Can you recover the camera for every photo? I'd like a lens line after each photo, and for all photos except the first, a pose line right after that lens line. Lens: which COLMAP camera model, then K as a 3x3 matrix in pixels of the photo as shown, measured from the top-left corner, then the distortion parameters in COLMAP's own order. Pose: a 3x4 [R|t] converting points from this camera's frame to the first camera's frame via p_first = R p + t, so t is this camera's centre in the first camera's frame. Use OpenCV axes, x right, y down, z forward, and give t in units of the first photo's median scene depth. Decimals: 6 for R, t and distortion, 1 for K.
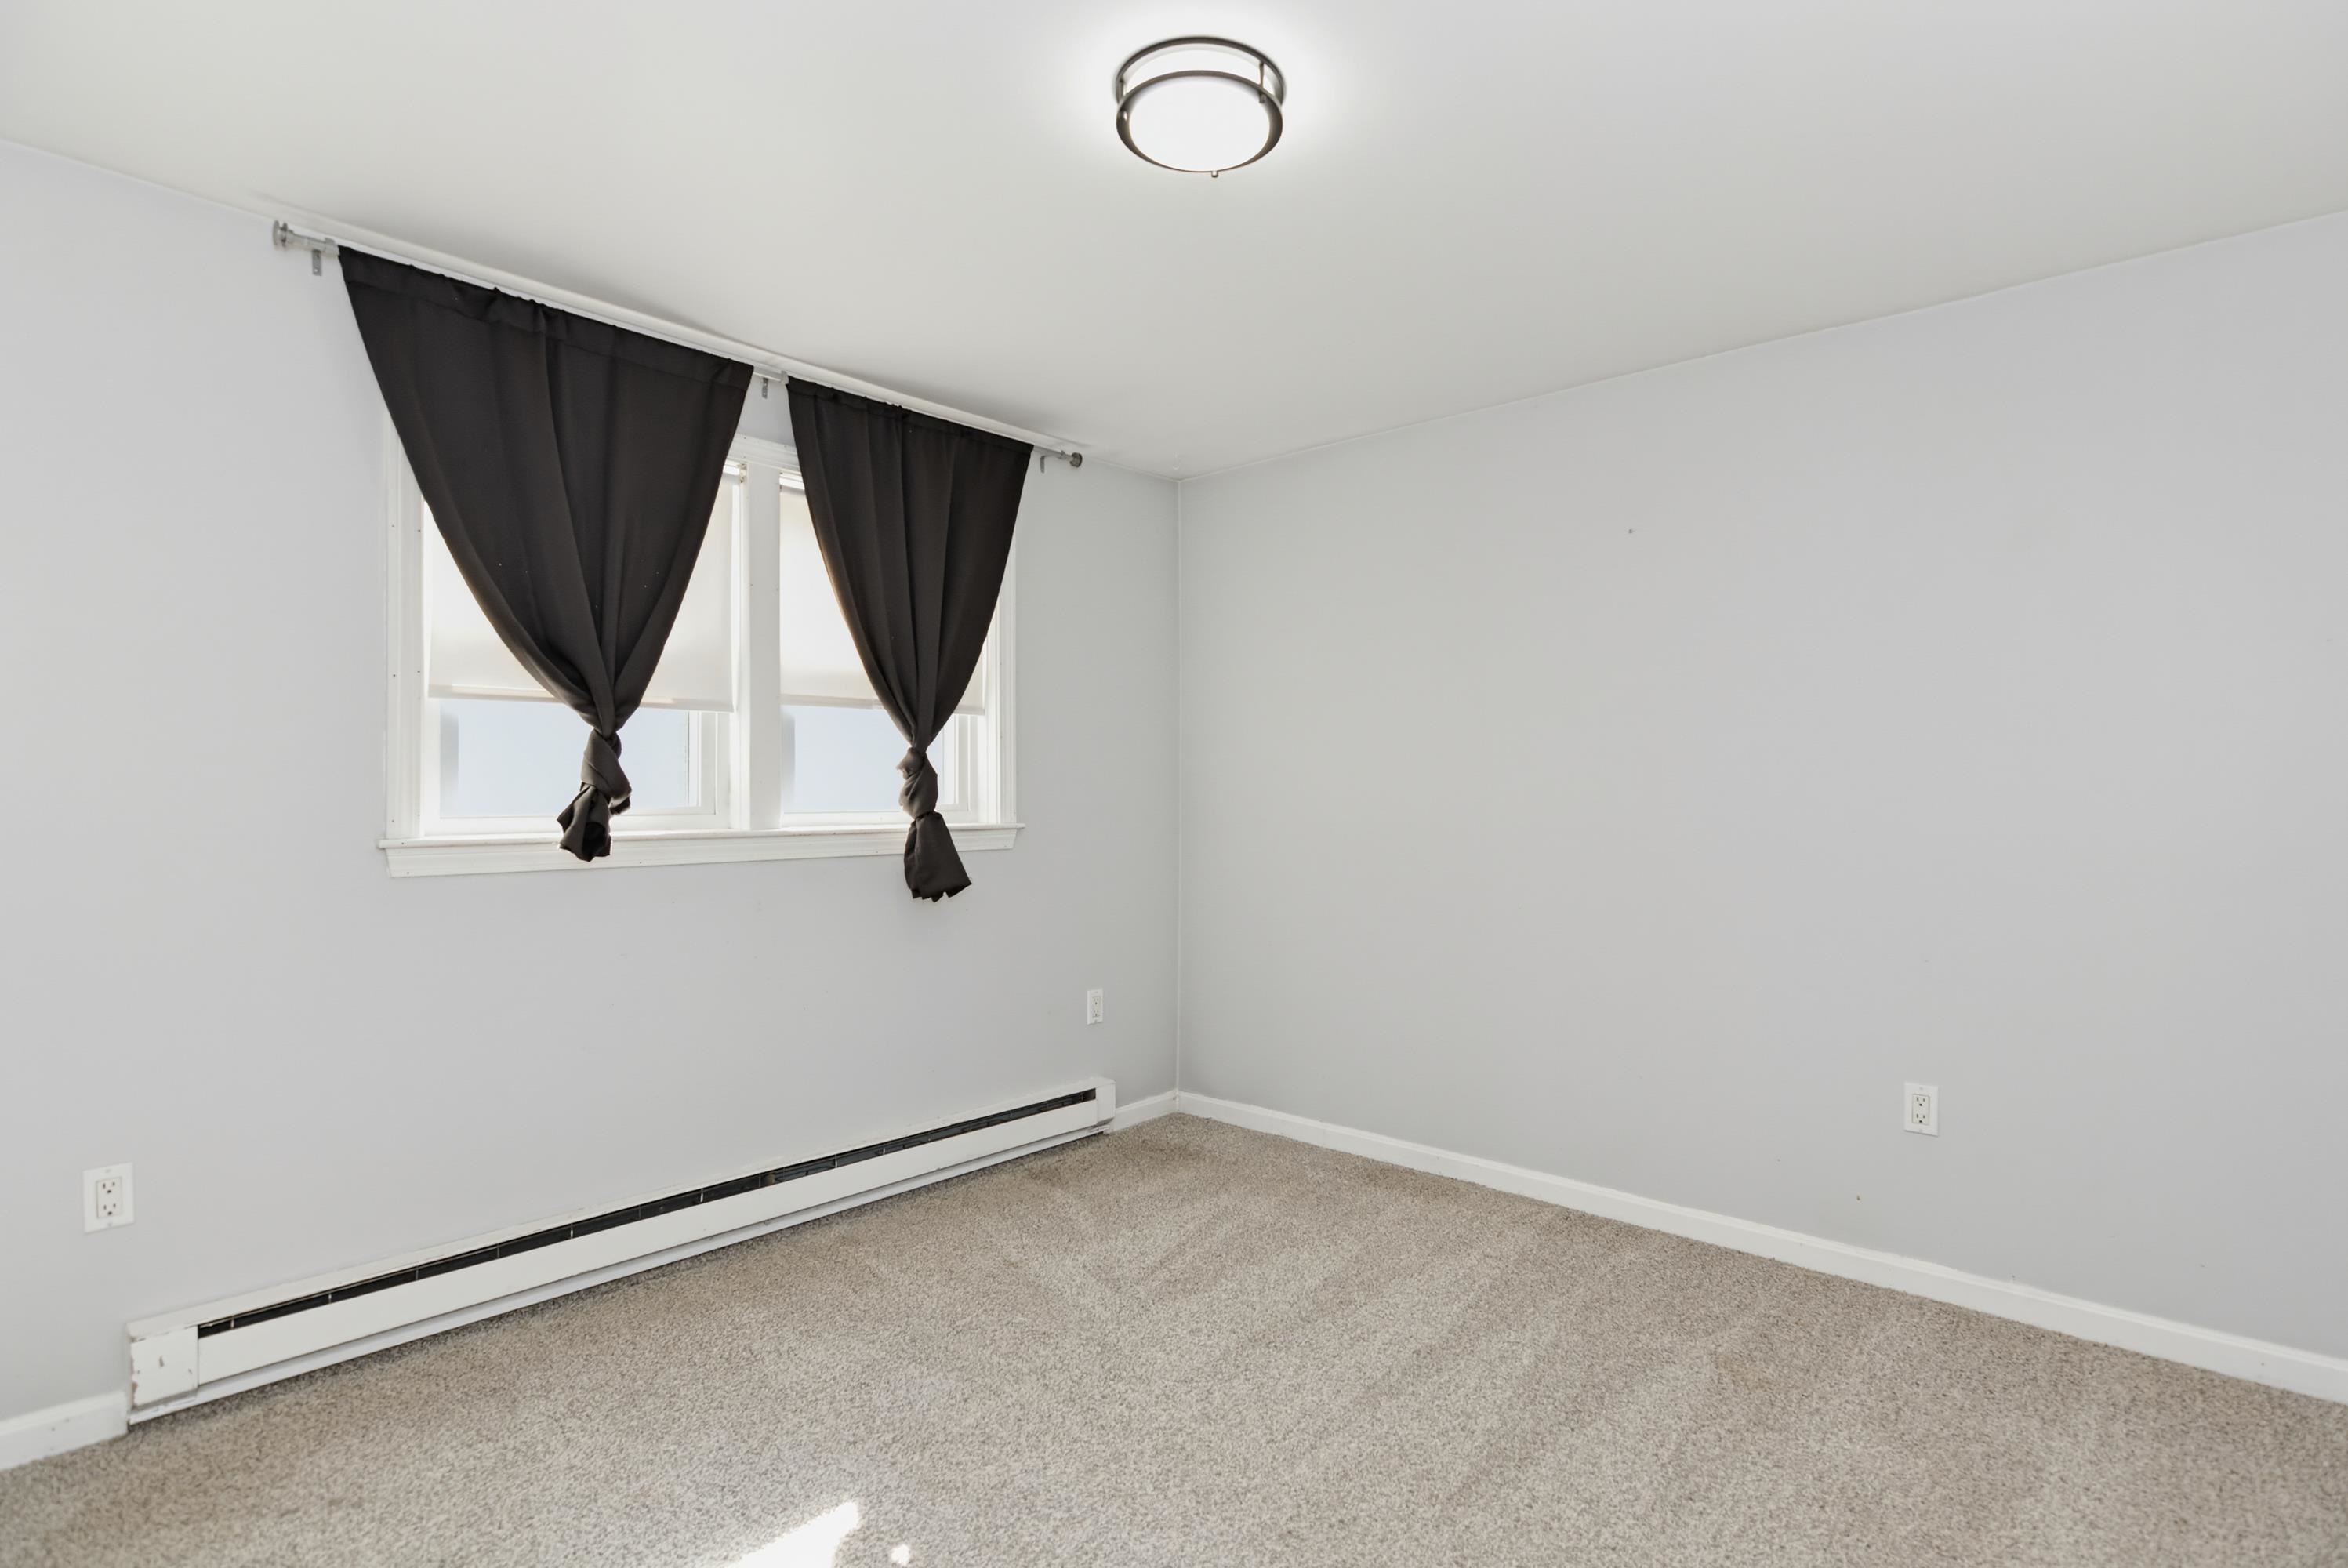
lens RADIAL K [[1267.7, 0, 1174.0], [0, 1267.7, 784.0], [0, 0, 1]] dist [-0.000798, -0.000206]
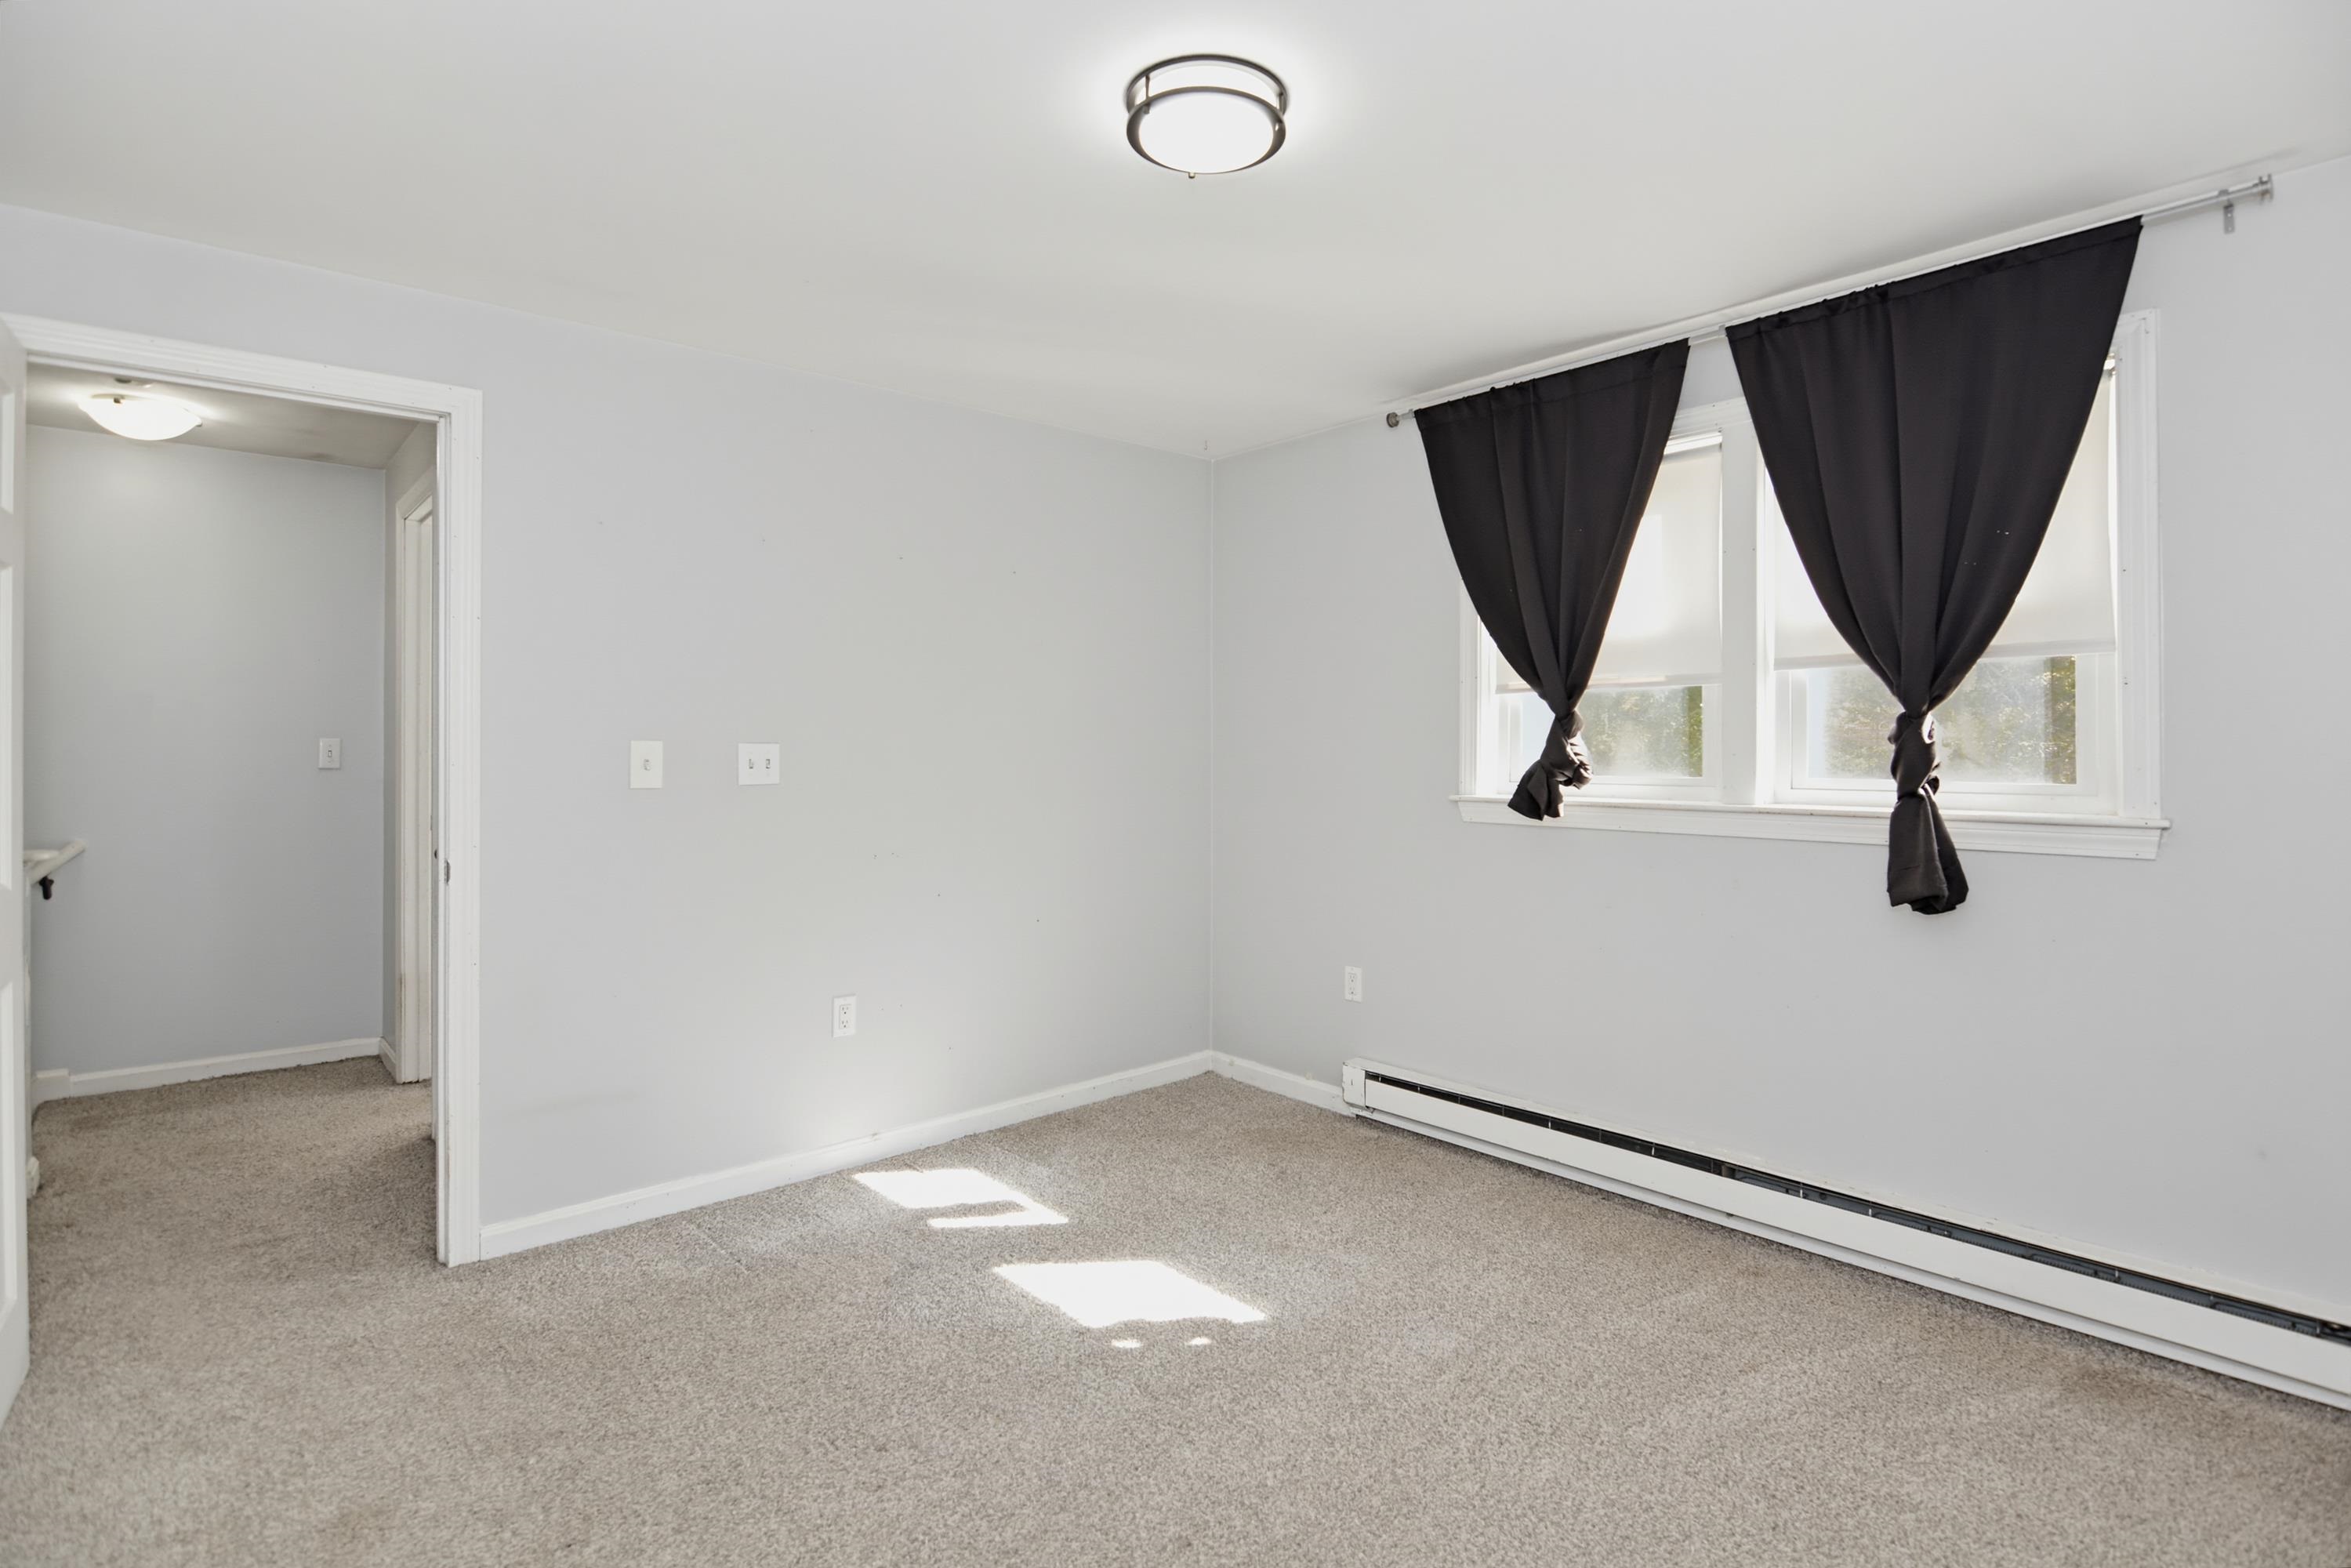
lens RADIAL K [[1158.2, 0, 1178.4], [0, 1158.2, 747.2], [0, 0, 1]] dist [-0.002384, -0.001074]
pose [[-0.151067, -0.010690, -0.988466, 0.641663], [-0.002523, 0.999942, -0.010428, 0.003003], [0.988520, 0.000918, -0.151085, 0.759698]]
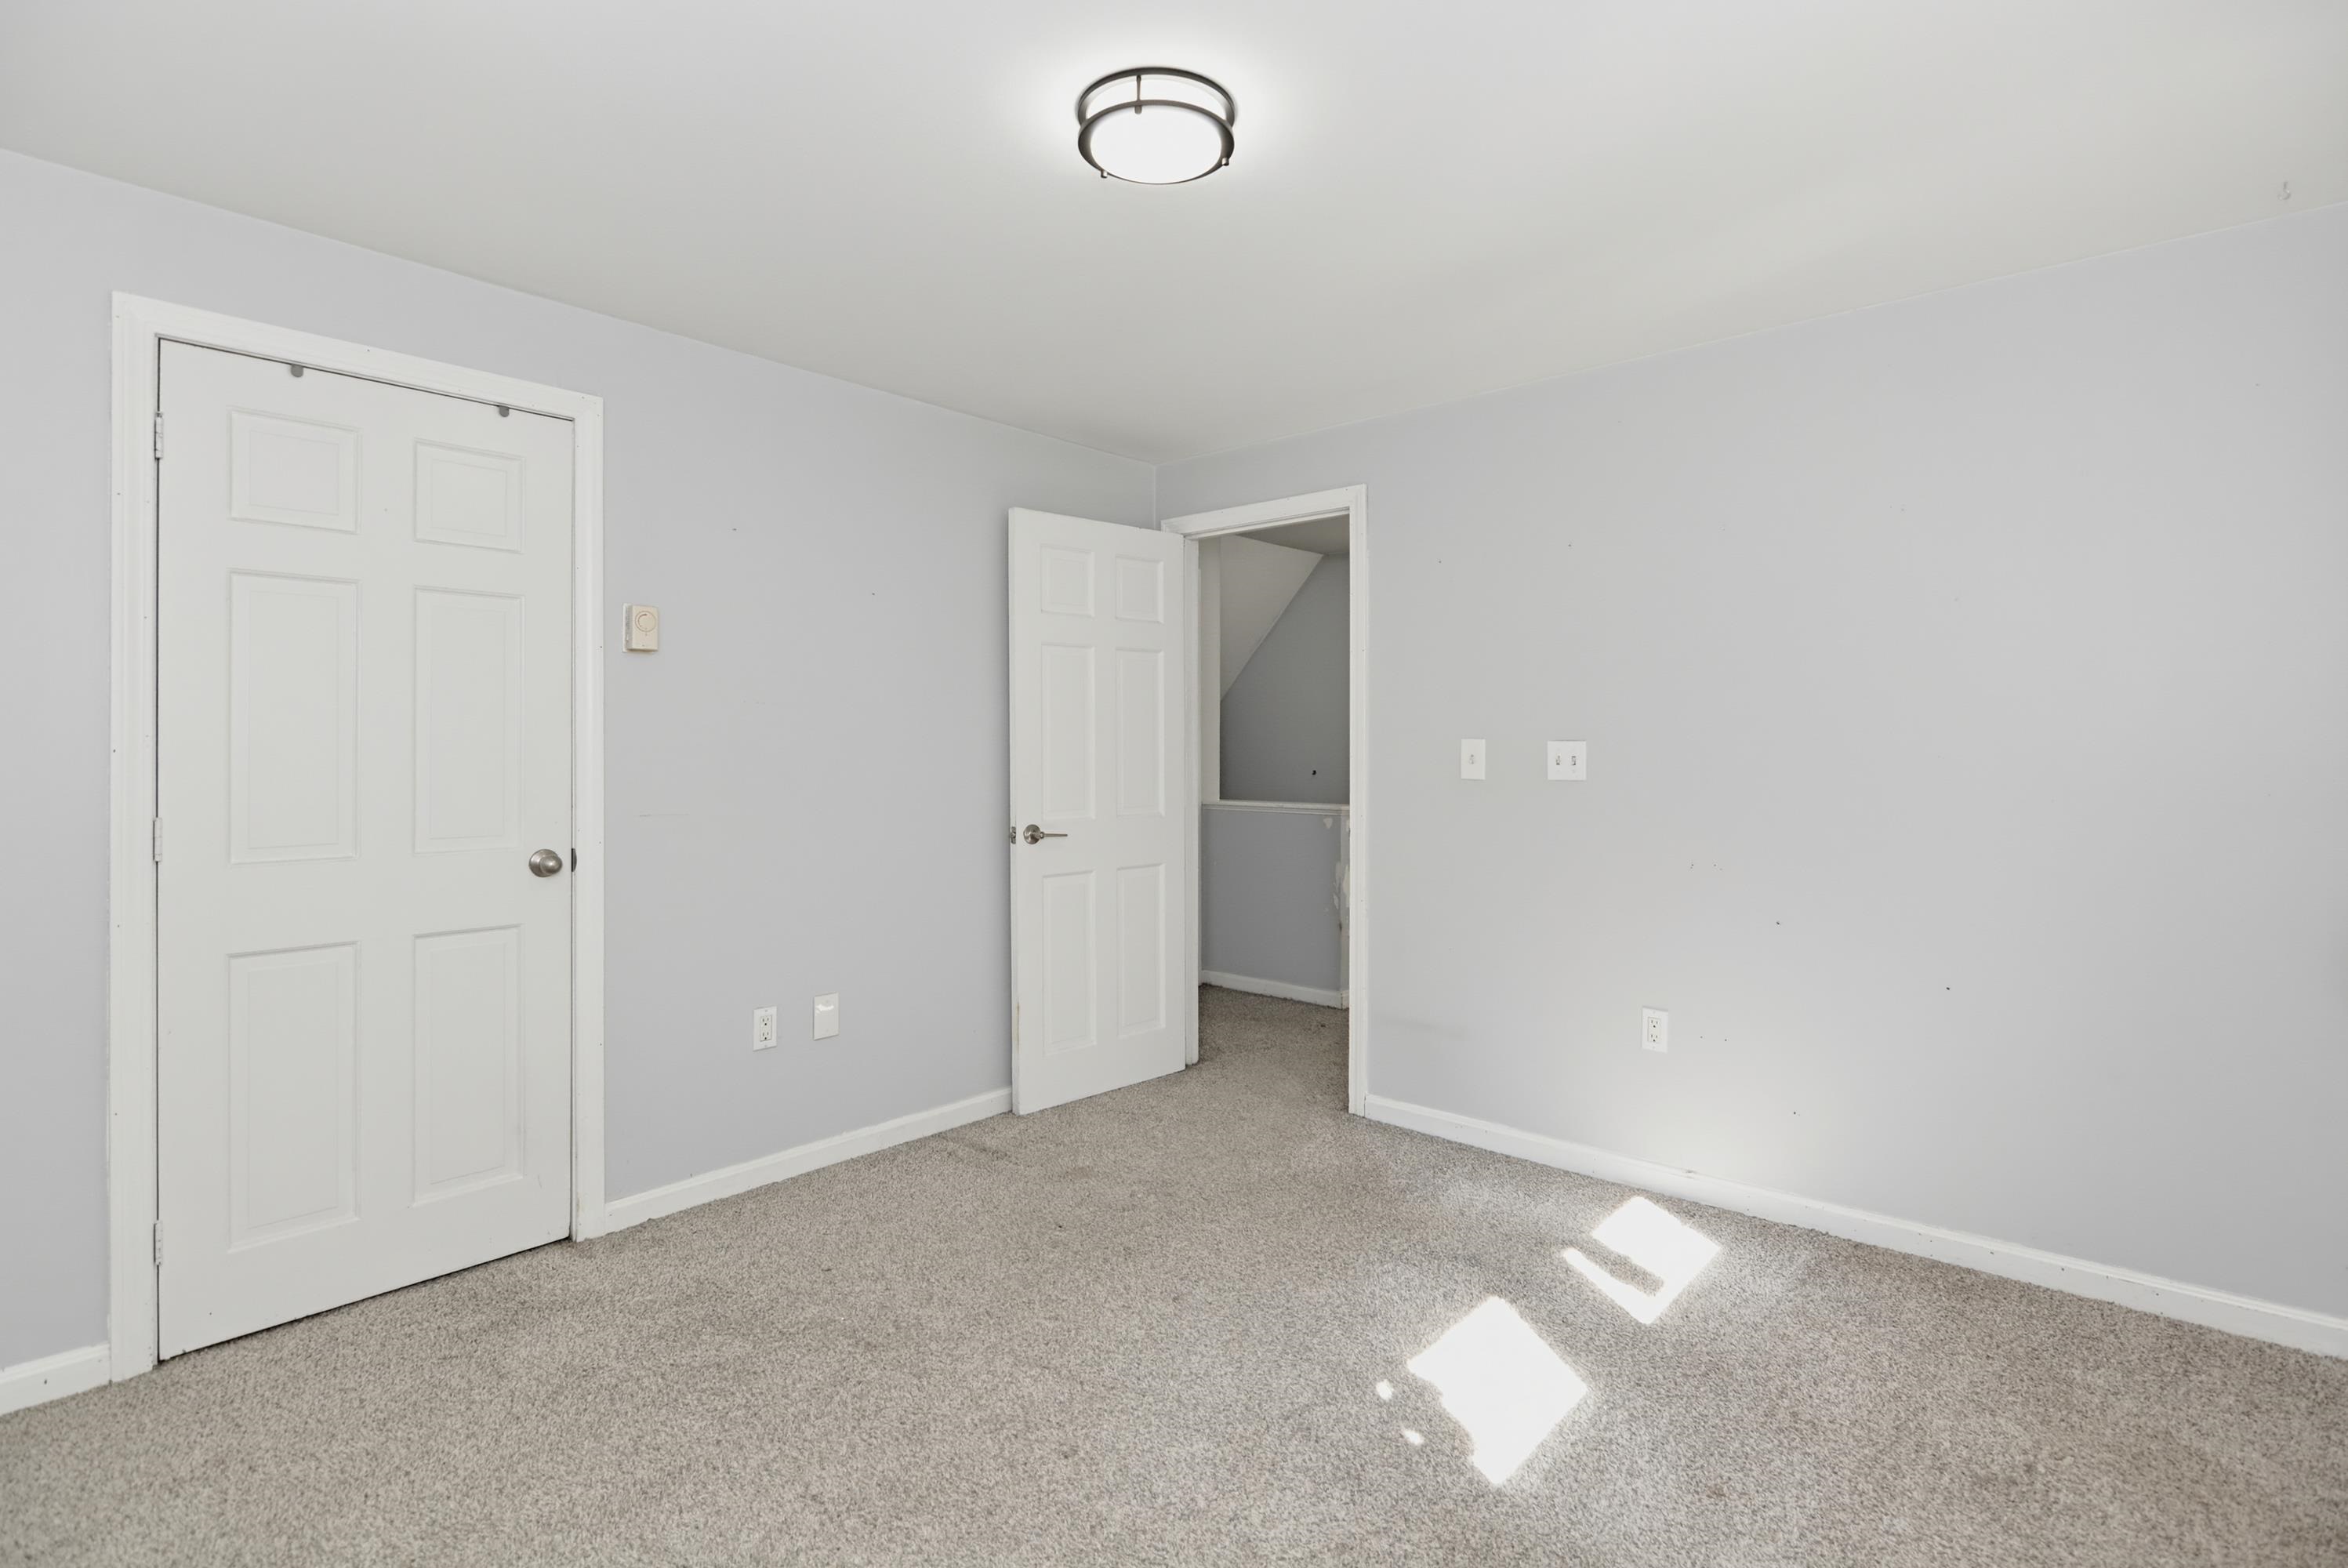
lens RADIAL K [[1133.2, 0, 1183.0], [0, 1133.2, 749.3], [0, 0, 1]] dist [0.014483, -0.000702]
pose [[-0.999865, -0.008080, 0.014287, -0.012454], [-0.007938, 0.999919, 0.009929, -0.010834], [-0.014366, 0.009814, -0.999849, 1.322096]]
